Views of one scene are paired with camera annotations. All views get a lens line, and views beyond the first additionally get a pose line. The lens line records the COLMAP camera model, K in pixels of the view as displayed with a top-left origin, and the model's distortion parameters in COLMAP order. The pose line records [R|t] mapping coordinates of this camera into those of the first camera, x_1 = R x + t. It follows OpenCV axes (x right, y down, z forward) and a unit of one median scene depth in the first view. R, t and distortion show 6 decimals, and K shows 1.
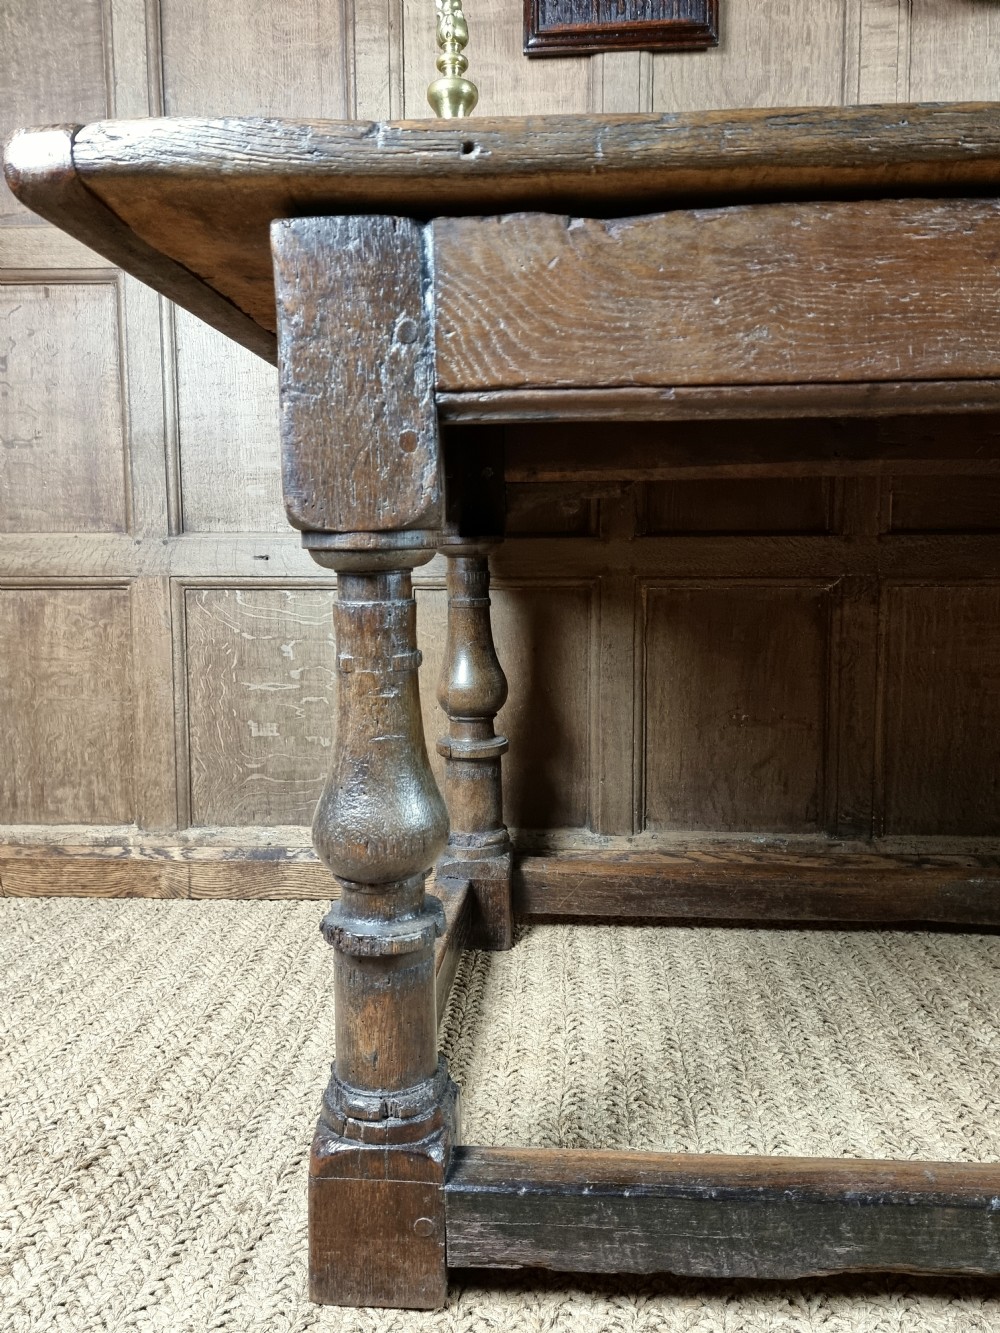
lens RADIAL K [[995.8, 0, 511.6], [0, 995.8, 658.4], [0, 0, 1]] dist [0.075324, -0.037548]
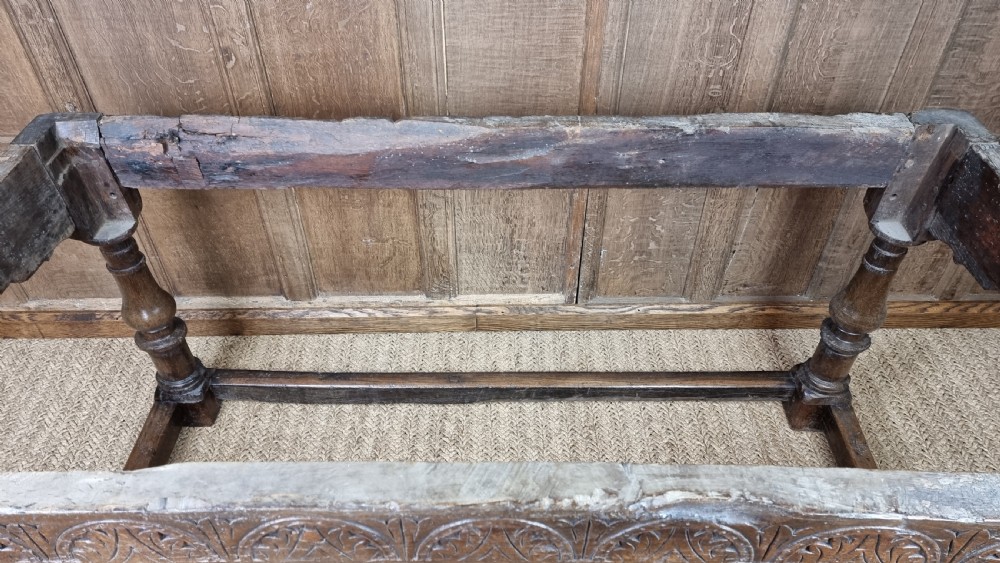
lens RADIAL K [[691.9, 0, 496.3], [0, 691.9, 283.2], [0, 0, 1]] dist [0.084267, -0.062159]
pose [[0.997358, -0.046051, 0.056184, 0.366240], [0.003141, 0.800012, 0.599976, -0.540516], [-0.072577, -0.598215, 0.798042, 0.071817]]
